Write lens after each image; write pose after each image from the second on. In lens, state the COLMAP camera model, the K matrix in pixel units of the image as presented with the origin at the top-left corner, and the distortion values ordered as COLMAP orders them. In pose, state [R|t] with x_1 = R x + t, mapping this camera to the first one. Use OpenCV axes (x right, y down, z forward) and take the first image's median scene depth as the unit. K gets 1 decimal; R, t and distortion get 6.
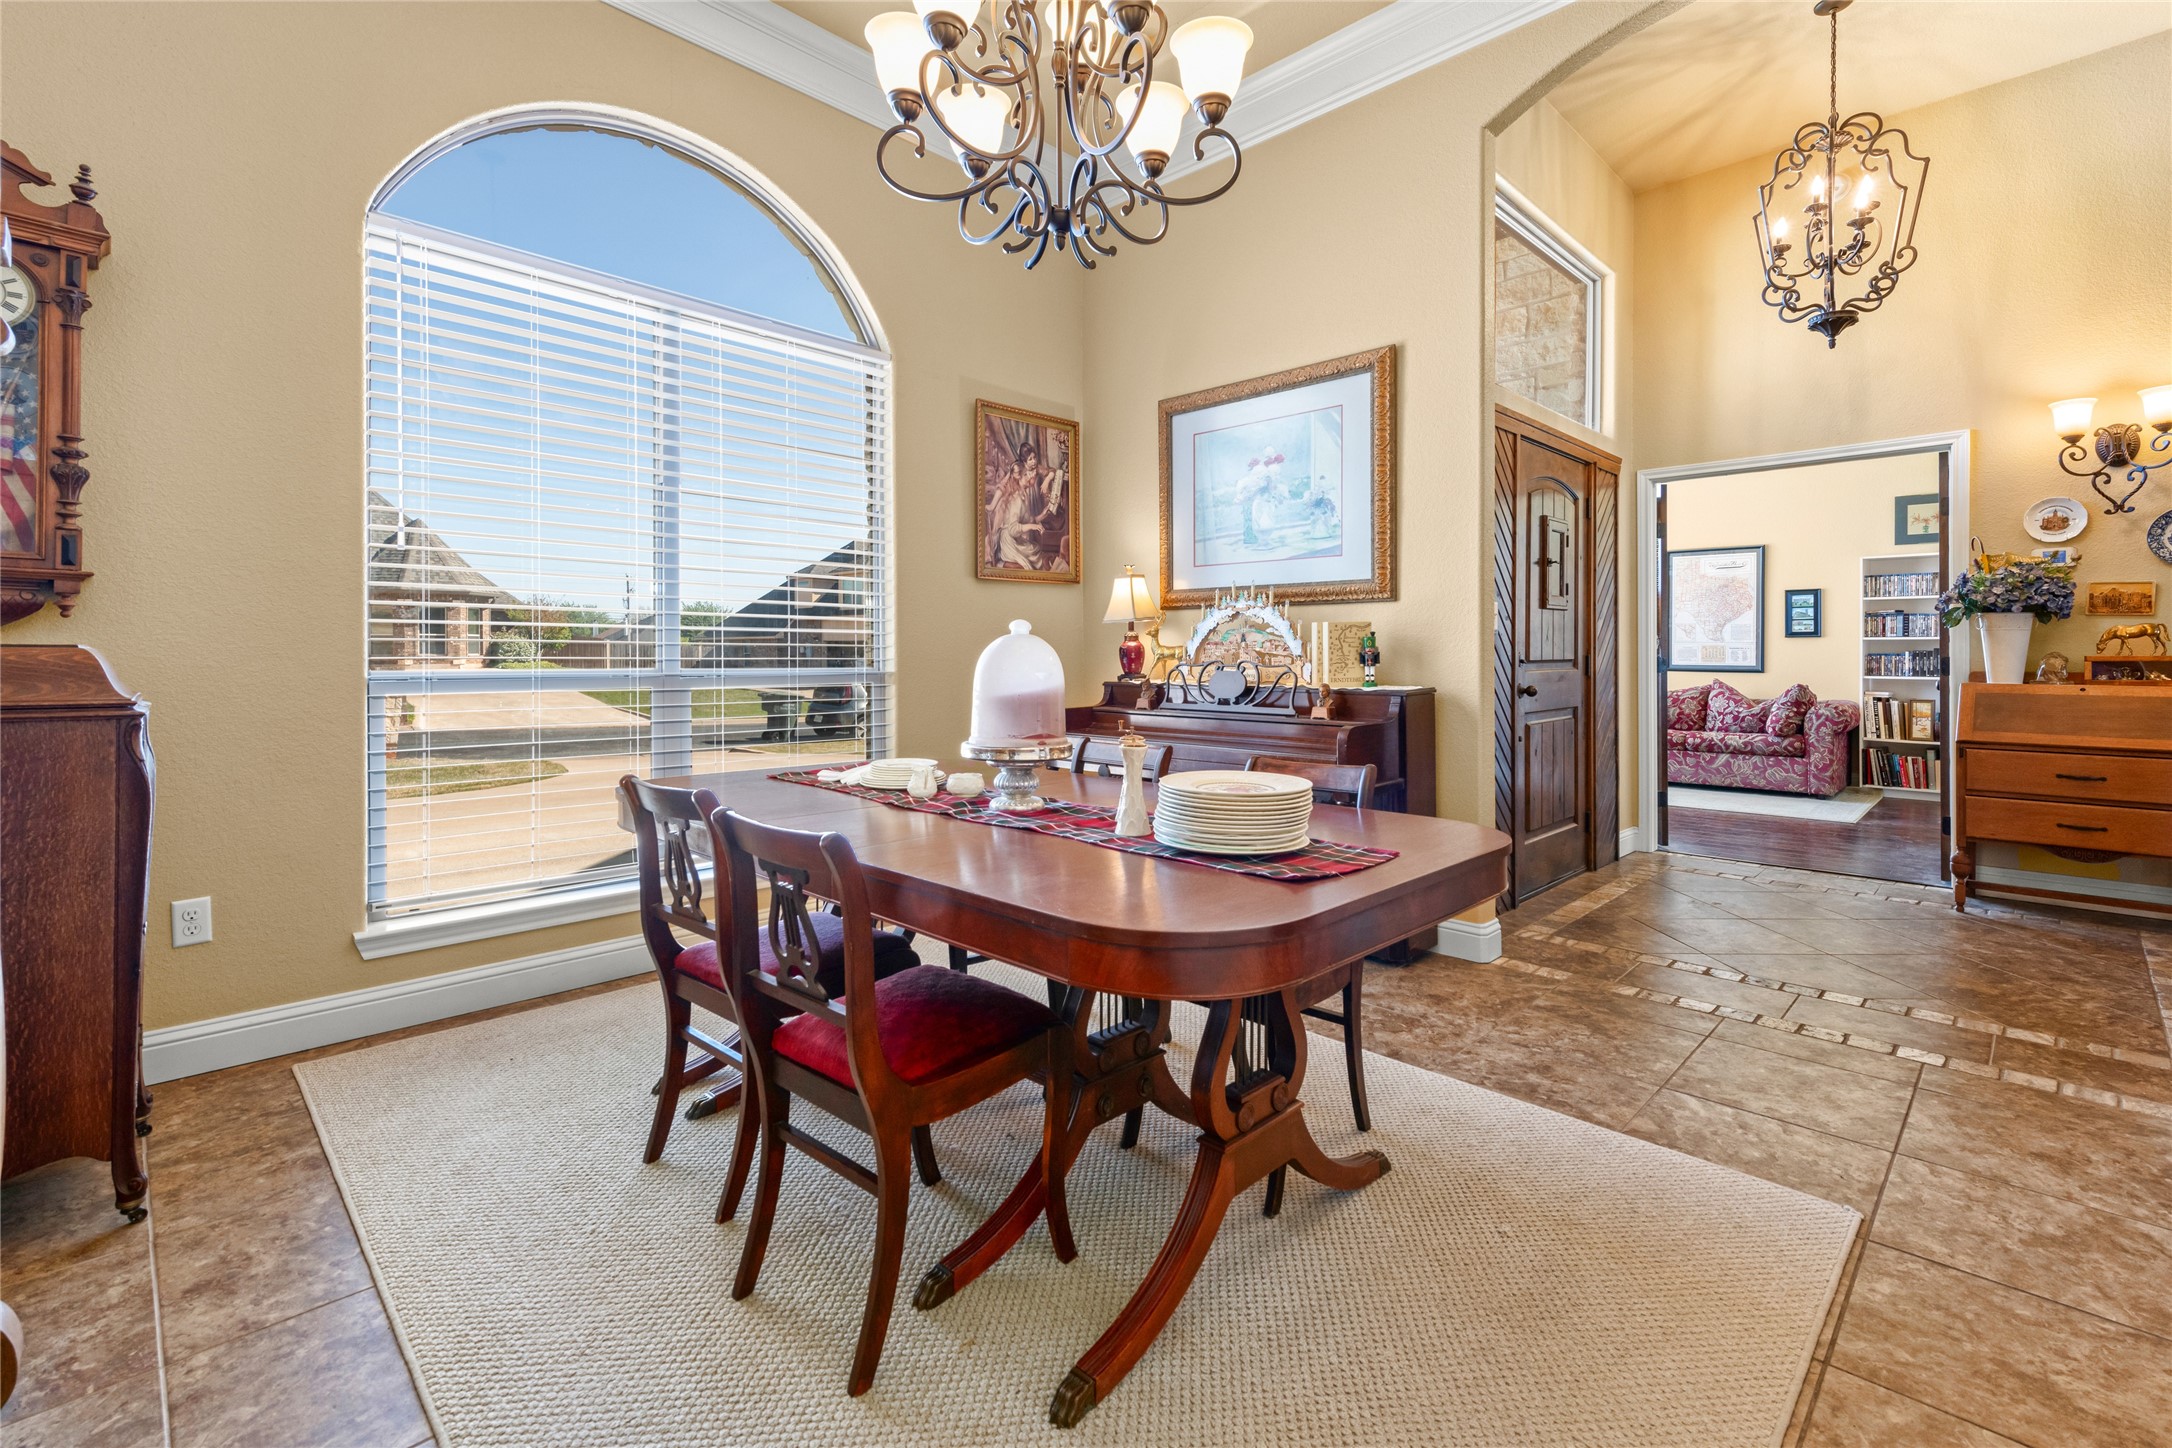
lens RADIAL K [[961.8, 0, 1088.9], [0, 961.8, 666.2], [0, 0, 1]] dist [0.003901, -0.000063]
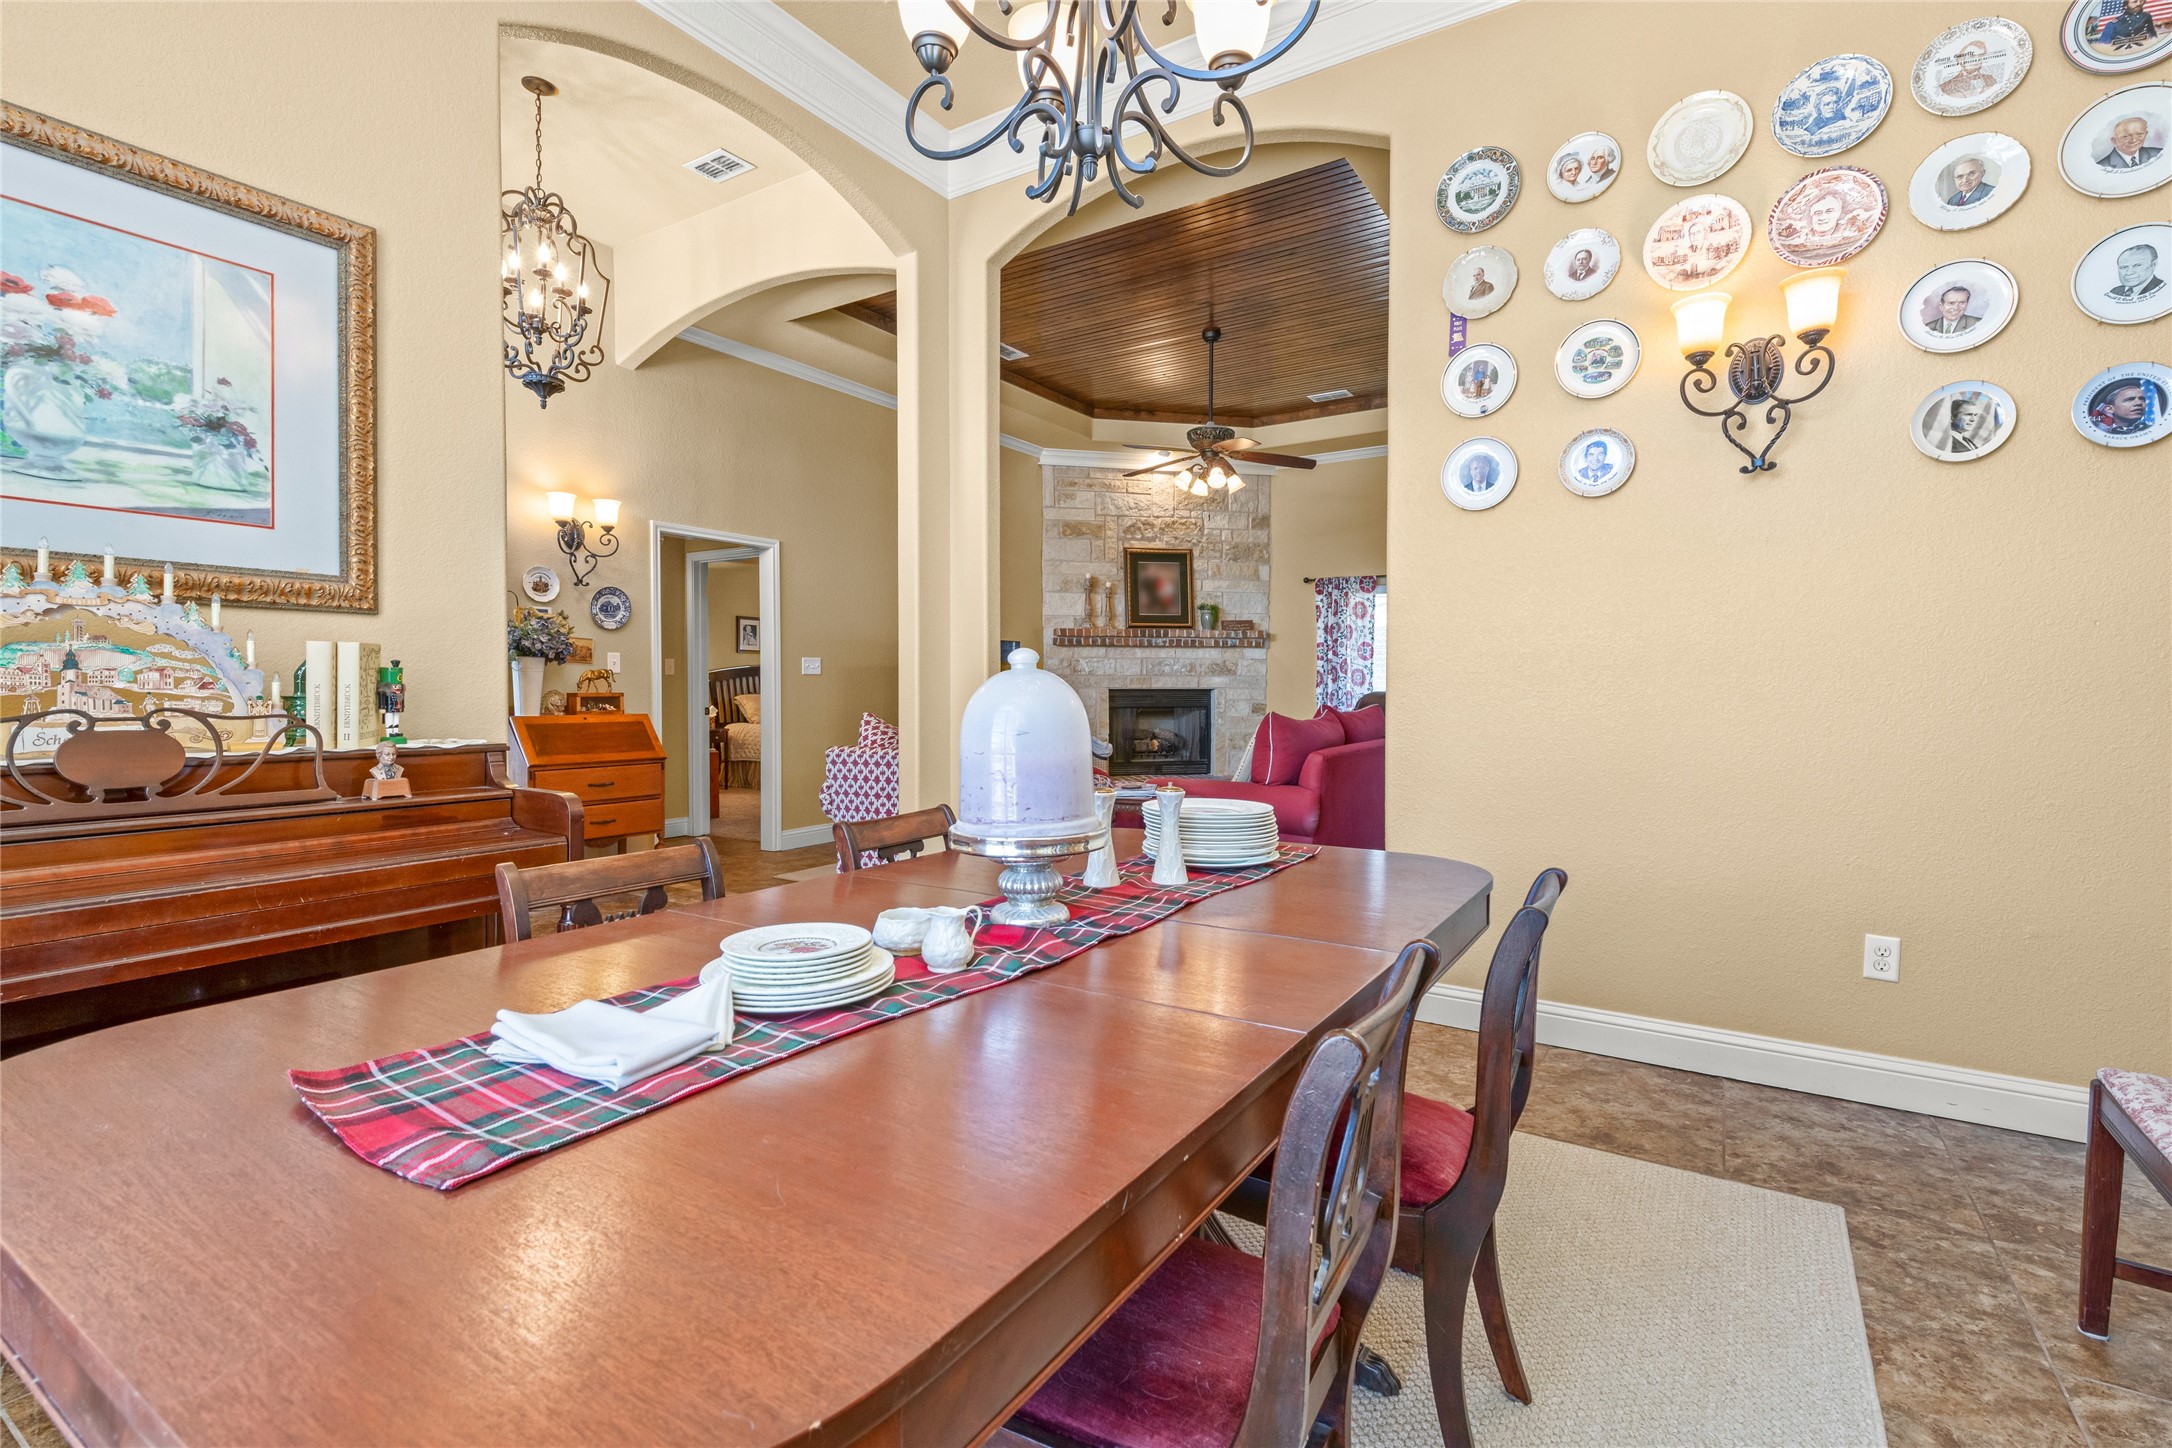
lens RADIAL K [[974.6, 0, 1083.0], [0, 974.6, 688.7], [0, 0, 1]] dist [0.003452, -0.000295]
pose [[-0.203108, 0.000320, 0.979156, -0.423086], [0.010199, 0.999946, 0.001789, -0.011727], [-0.979103, 0.010350, -0.203100, 0.623477]]
